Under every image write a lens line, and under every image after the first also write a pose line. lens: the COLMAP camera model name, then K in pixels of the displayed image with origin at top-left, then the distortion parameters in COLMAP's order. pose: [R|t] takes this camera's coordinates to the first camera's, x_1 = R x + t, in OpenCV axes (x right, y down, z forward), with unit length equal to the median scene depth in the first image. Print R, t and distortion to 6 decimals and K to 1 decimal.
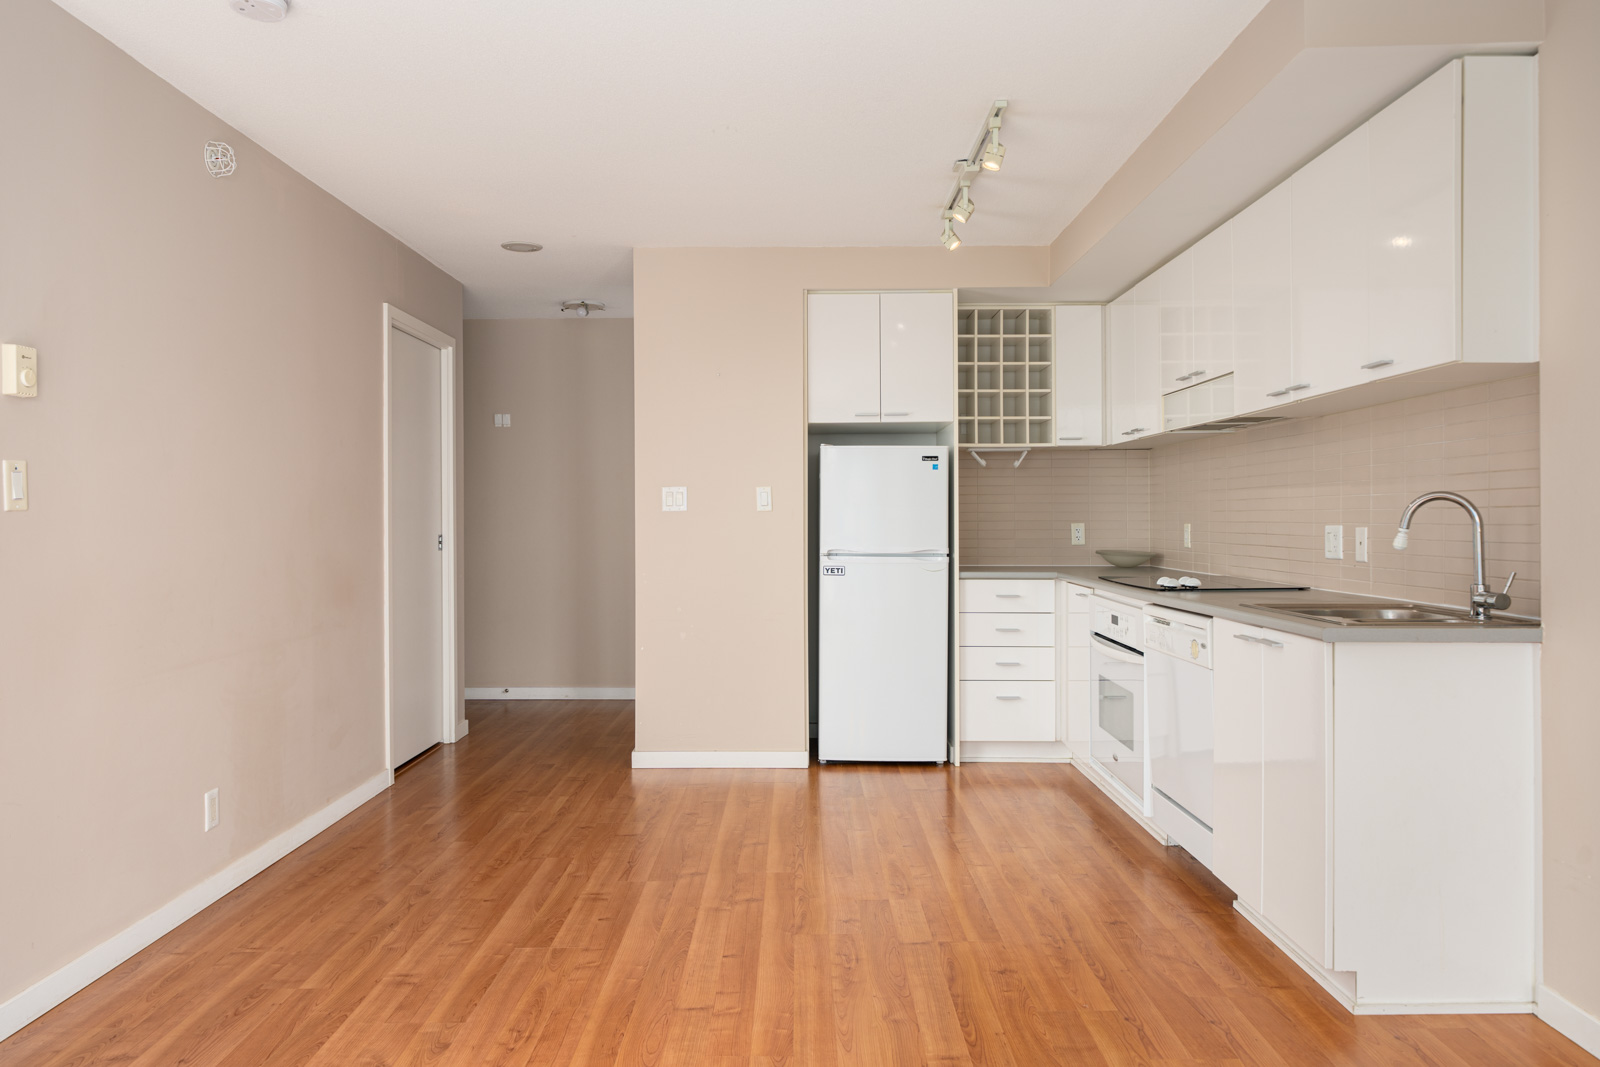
lens RADIAL K [[1080.0, 0, 800.0], [0, 1080.0, 533.5], [0, 0, 1]] dist [0.000338, 0.001835]
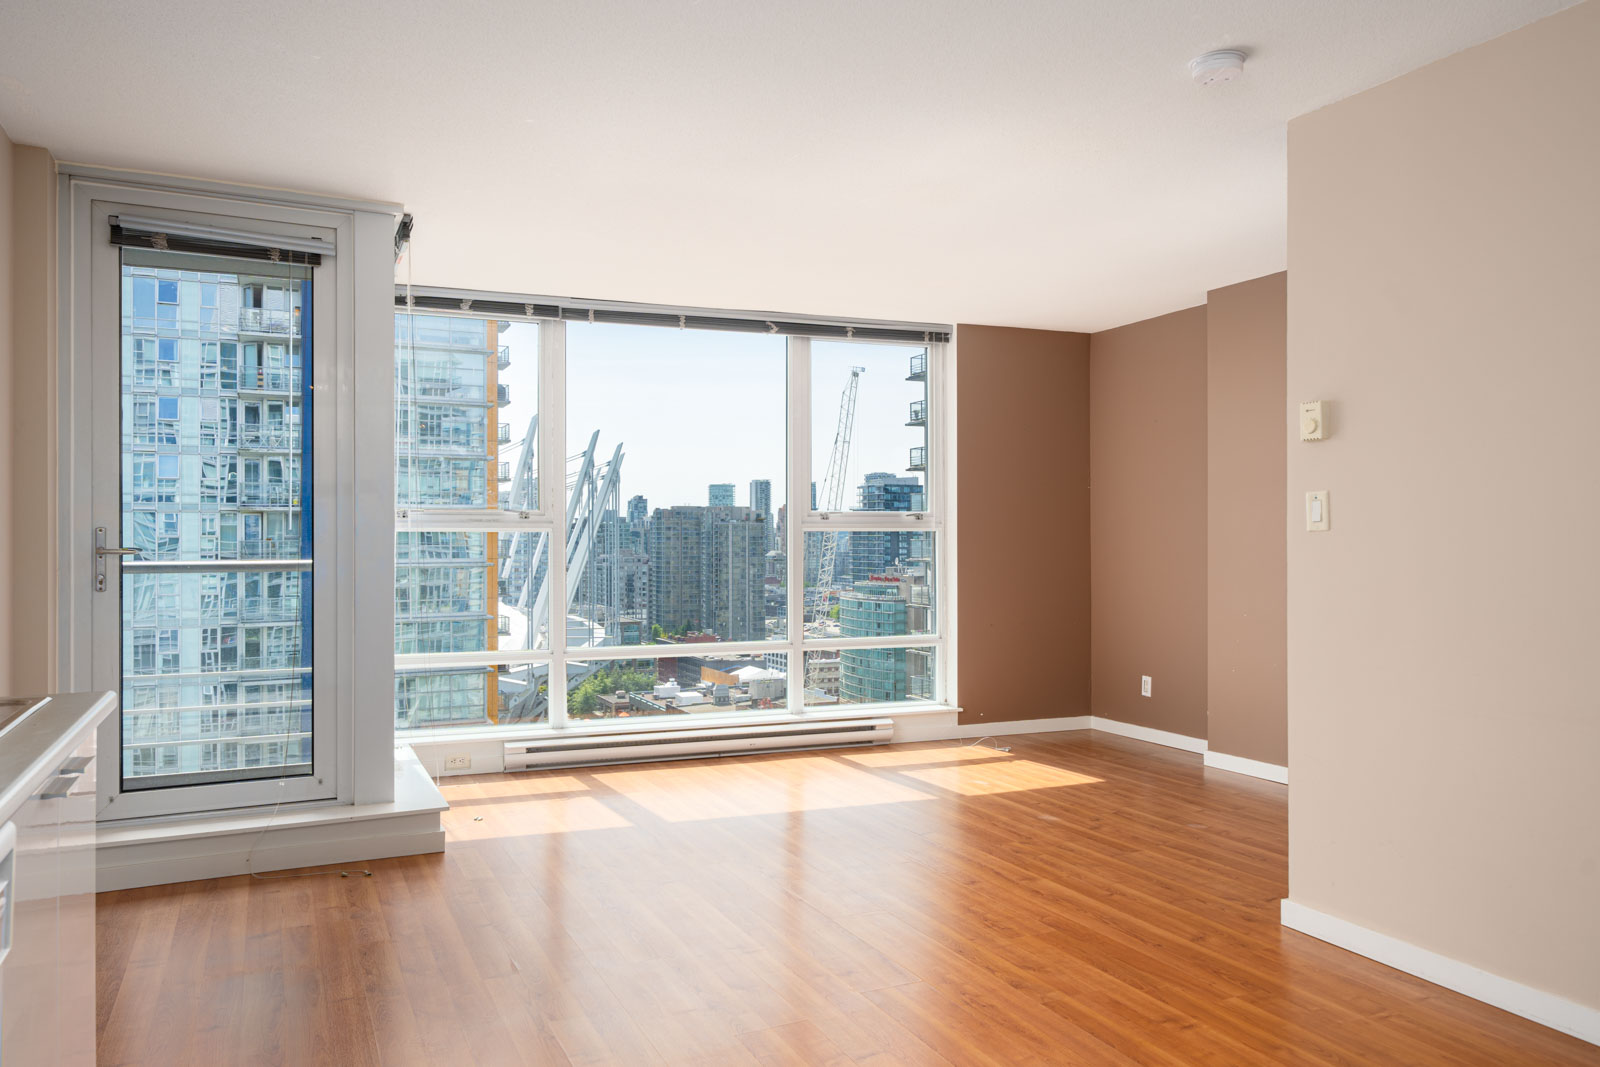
lens RADIAL K [[1080.0, 0, 800.0], [0, 1080.0, 533.5], [0, 0, 1]] dist [0.000338, 0.001835]
pose [[-0.895625, 0.003529, -0.444797, 0.211866], [-0.003308, 0.999888, 0.014594, -0.019209], [0.444799, 0.014542, -0.895513, 1.015360]]
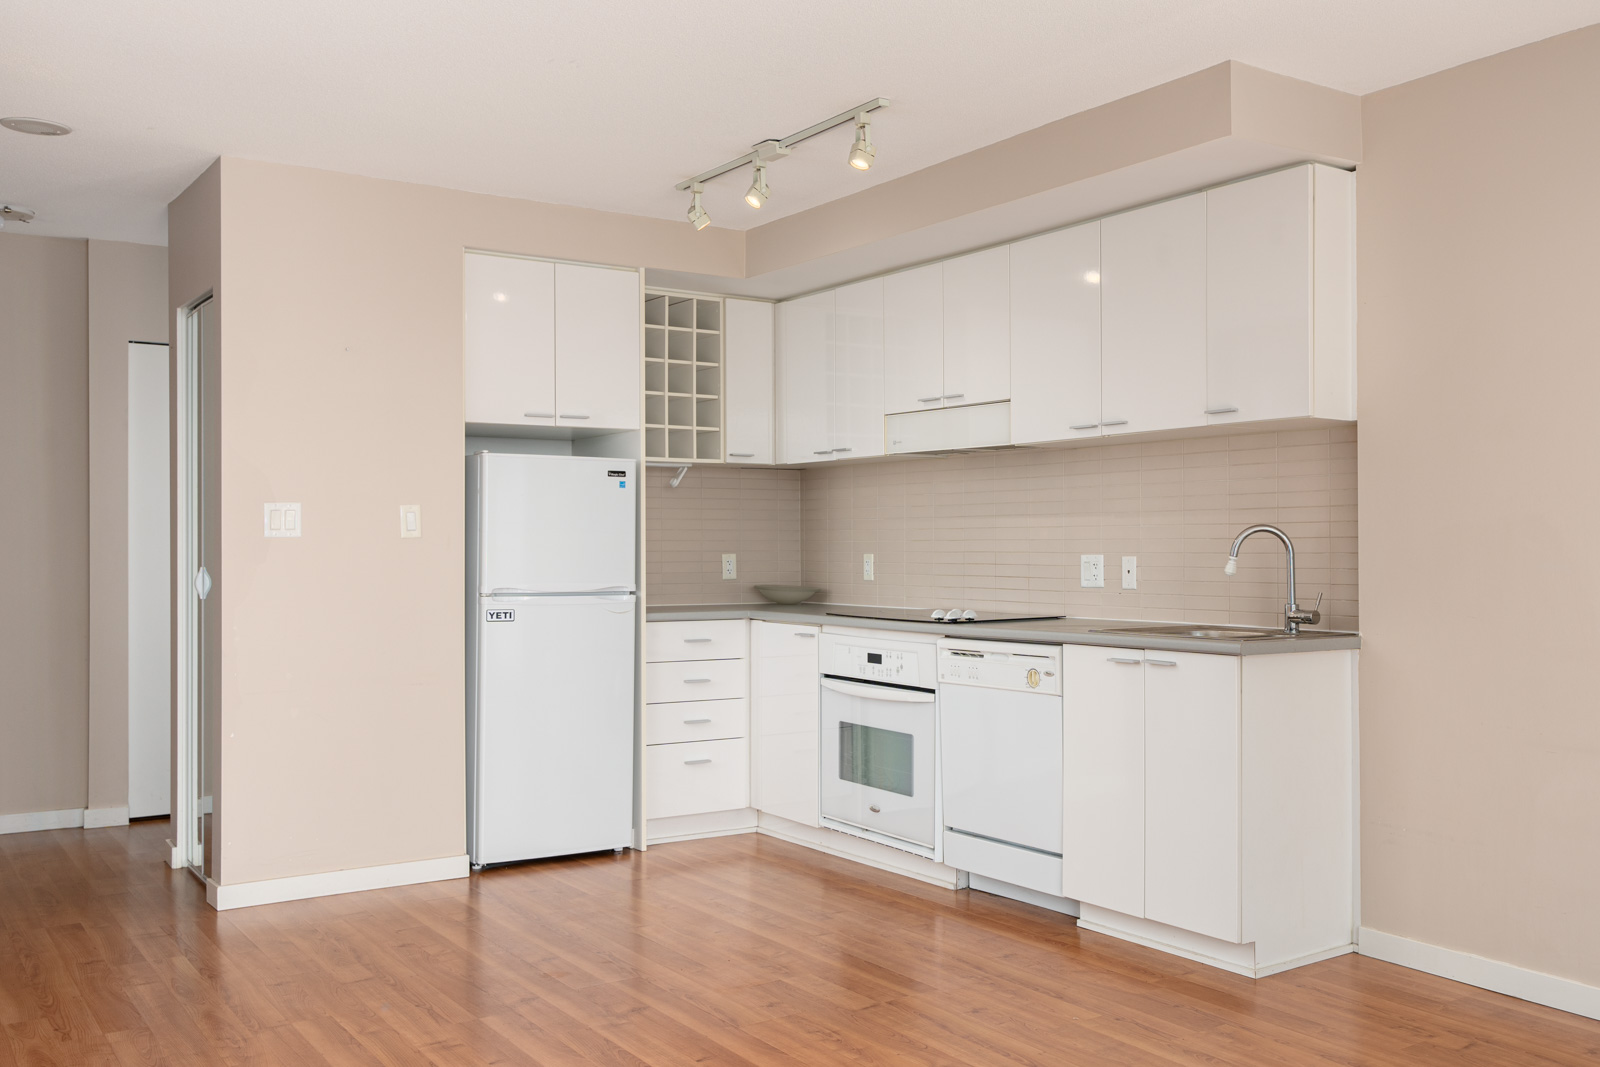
lens RADIAL K [[1478.2, 0, 919.5], [0, 1478.2, 568.1], [0, 0, 1]] dist [-0.005457, 0.004554]
pose [[0.797423, -0.006684, 0.603384, -0.393184], [0.007686, 0.999970, 0.000920, 0.002045], [-0.603372, 0.003903, 0.797450, -0.022151]]
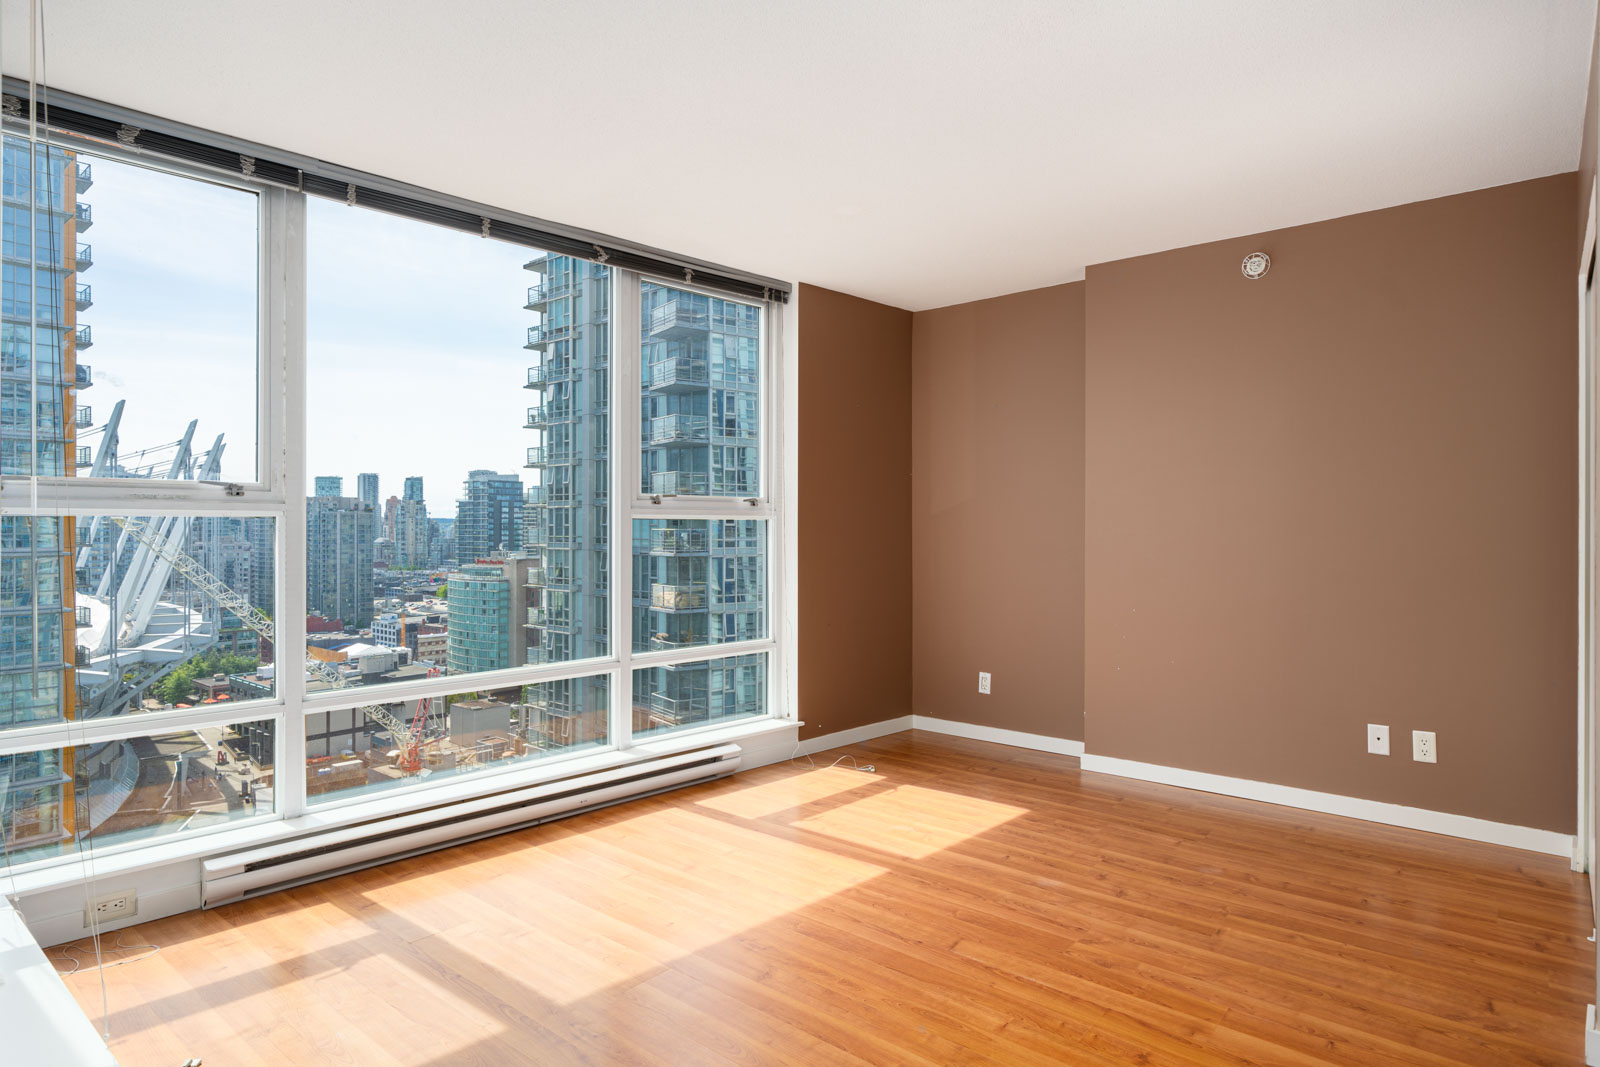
lens RADIAL K [[880.4, 0, 793.4], [0, 880.4, 525.1], [0, 0, 1]] dist [0.000992, 0.001457]
pose [[-0.640583, 0.002058, -0.767887, 0.176169], [-0.012933, 0.999826, 0.013468, -0.009965], [0.767780, 0.018558, -0.640444, 0.493141]]
